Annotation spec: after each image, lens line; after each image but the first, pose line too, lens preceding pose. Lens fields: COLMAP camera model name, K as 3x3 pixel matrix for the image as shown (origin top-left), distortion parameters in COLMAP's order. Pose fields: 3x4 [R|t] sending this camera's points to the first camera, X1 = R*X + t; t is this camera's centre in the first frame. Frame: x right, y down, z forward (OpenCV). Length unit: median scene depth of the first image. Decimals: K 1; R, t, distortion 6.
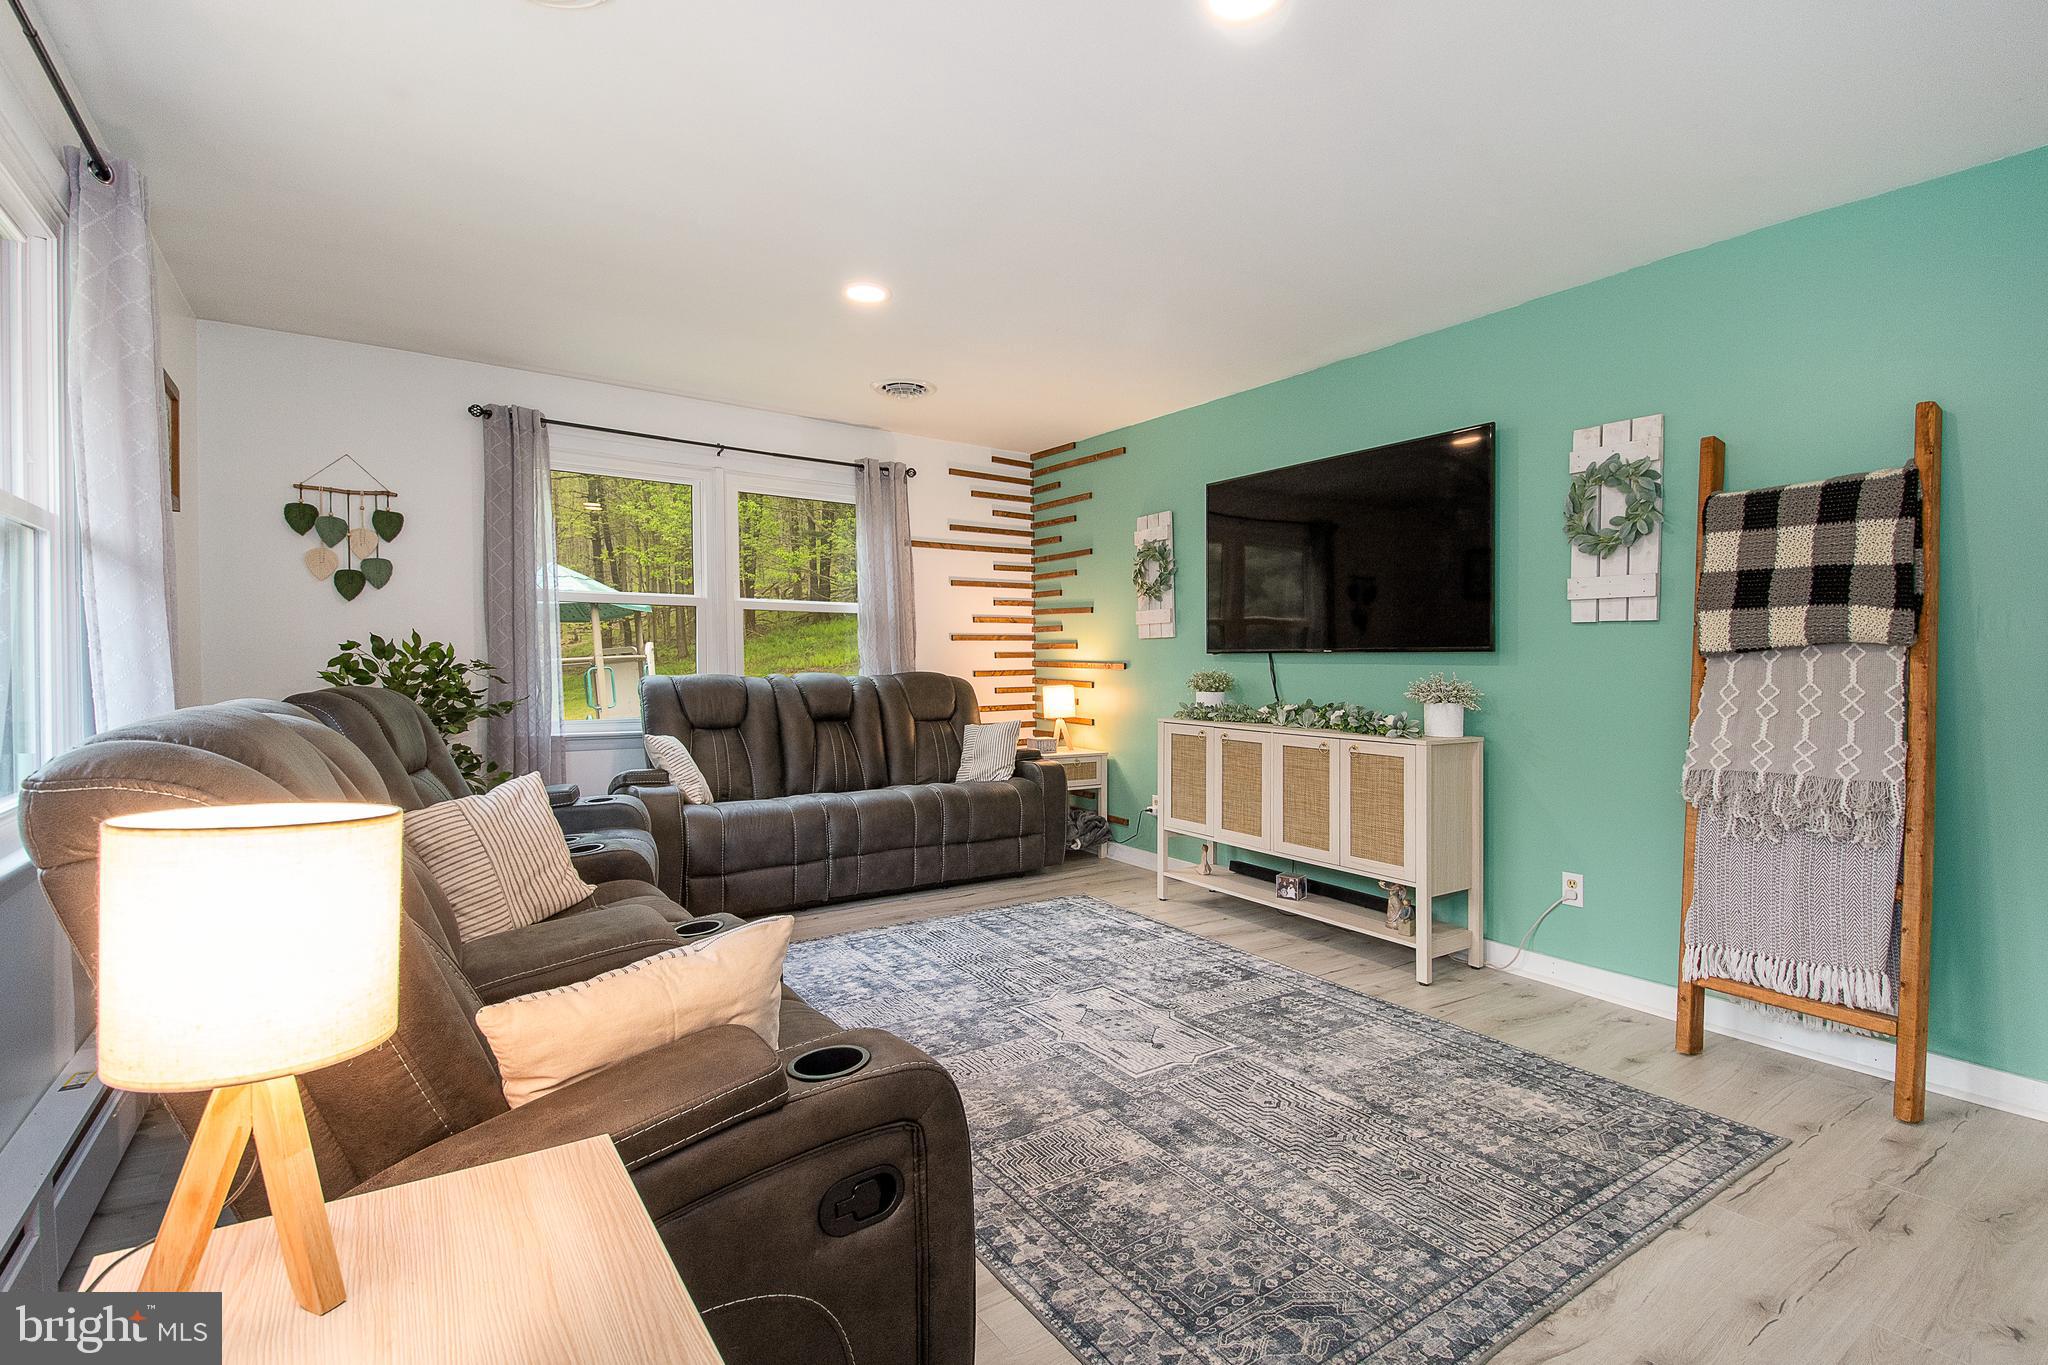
lens RADIAL K [[916.5, 0, 1018.3], [0, 916.5, 672.7], [0, 0, 1]] dist [0.002683, -0.000142]
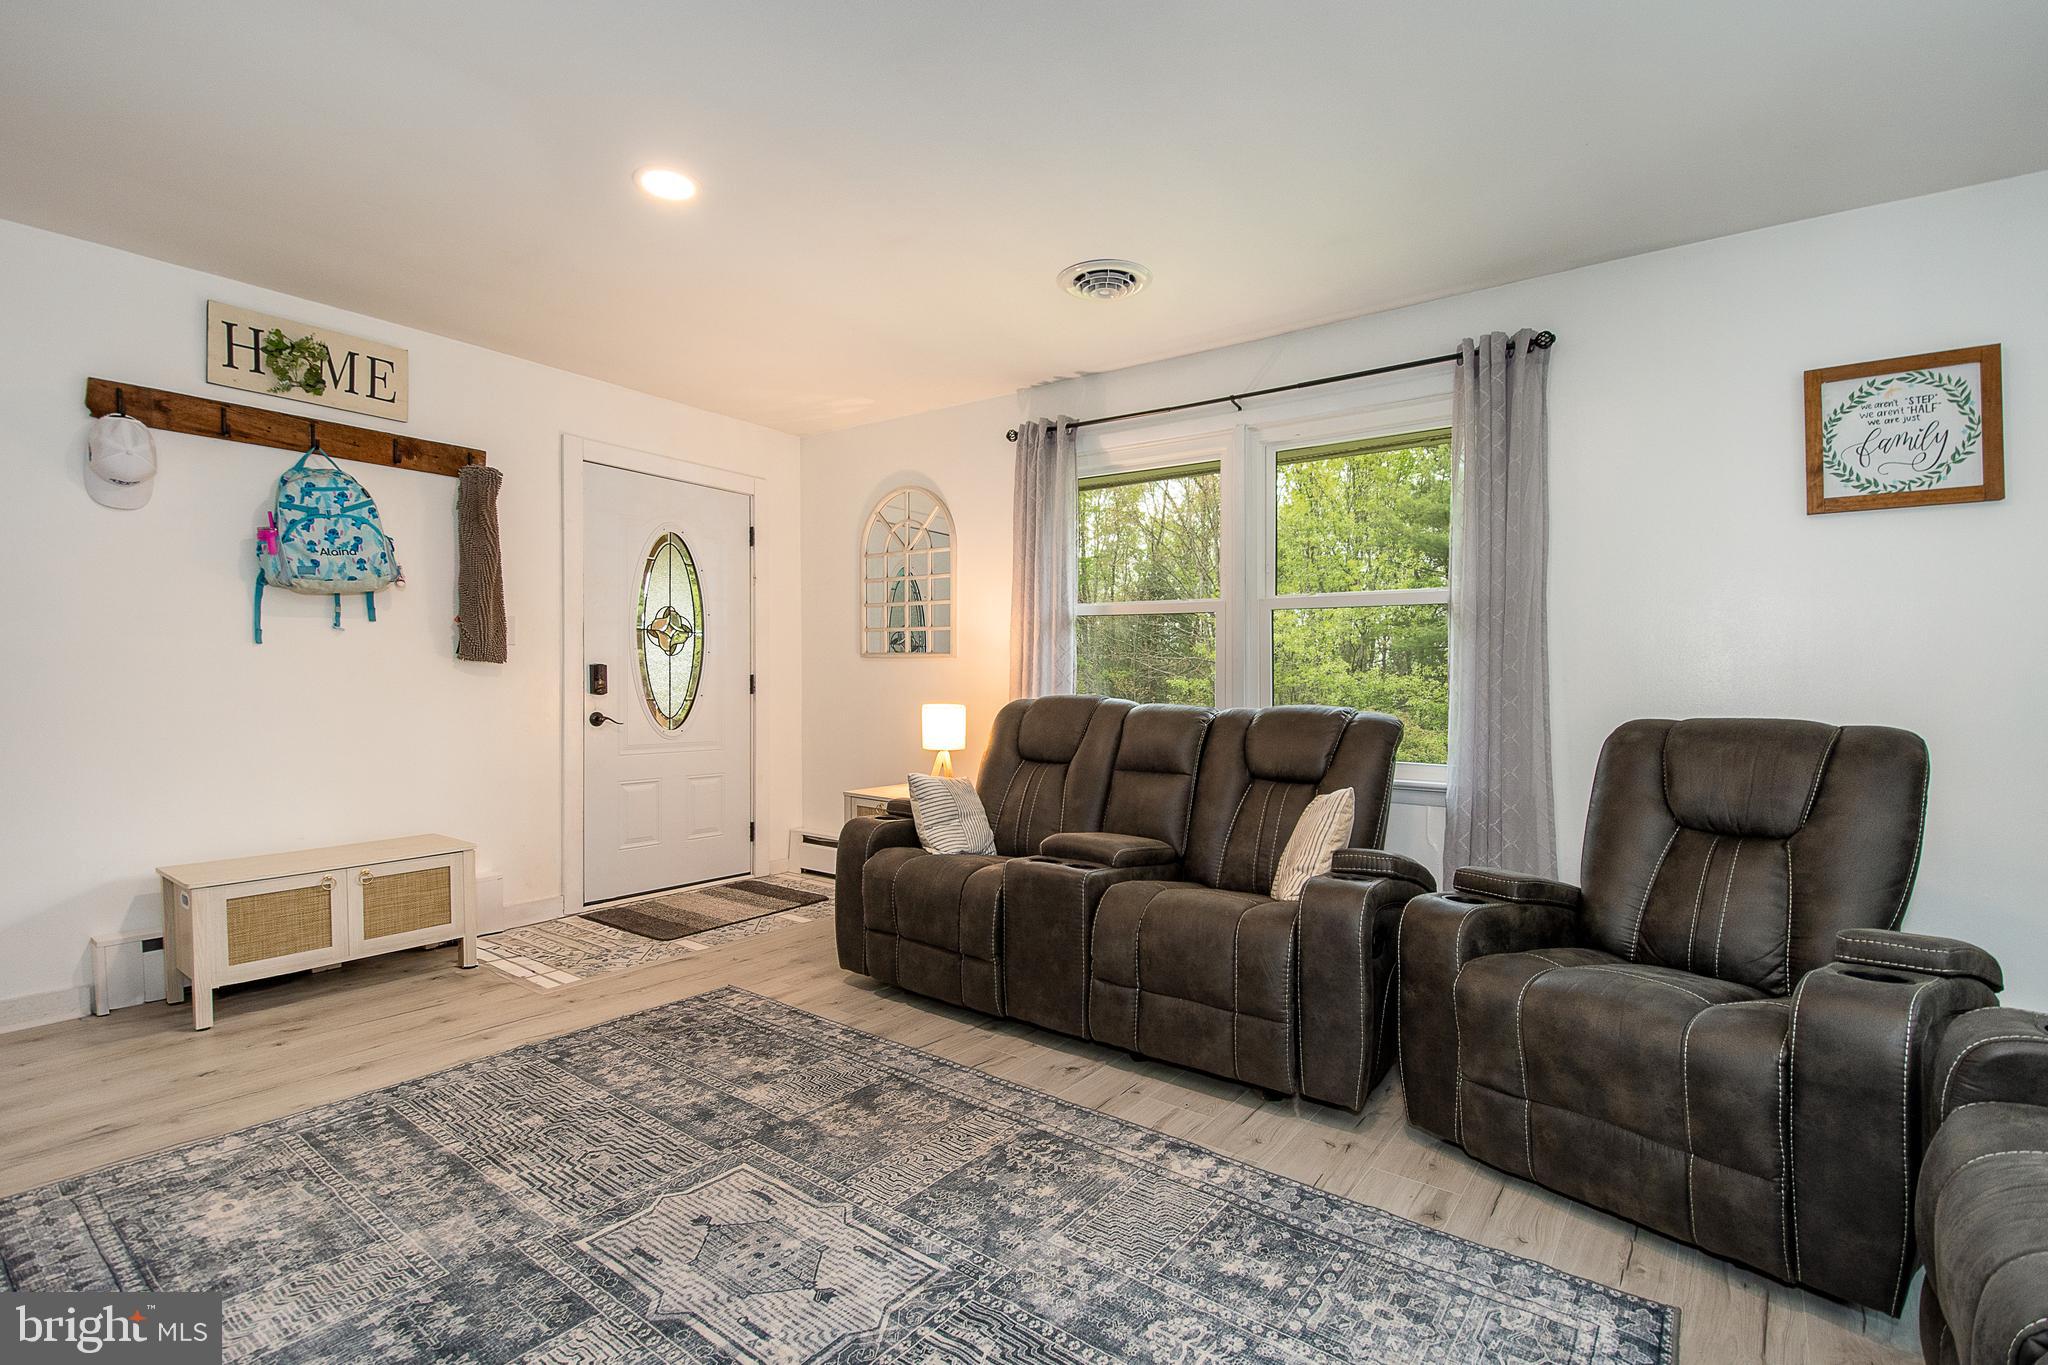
lens RADIAL K [[916.5, 0, 1018.3], [0, 916.5, 672.7], [0, 0, 1]] dist [0.002683, -0.000142]
pose [[-0.943476, -0.017125, -0.330998, 0.187366], [-0.019108, 0.999814, 0.002736, -0.012870], [0.330889, 0.008906, -0.943628, 1.977465]]
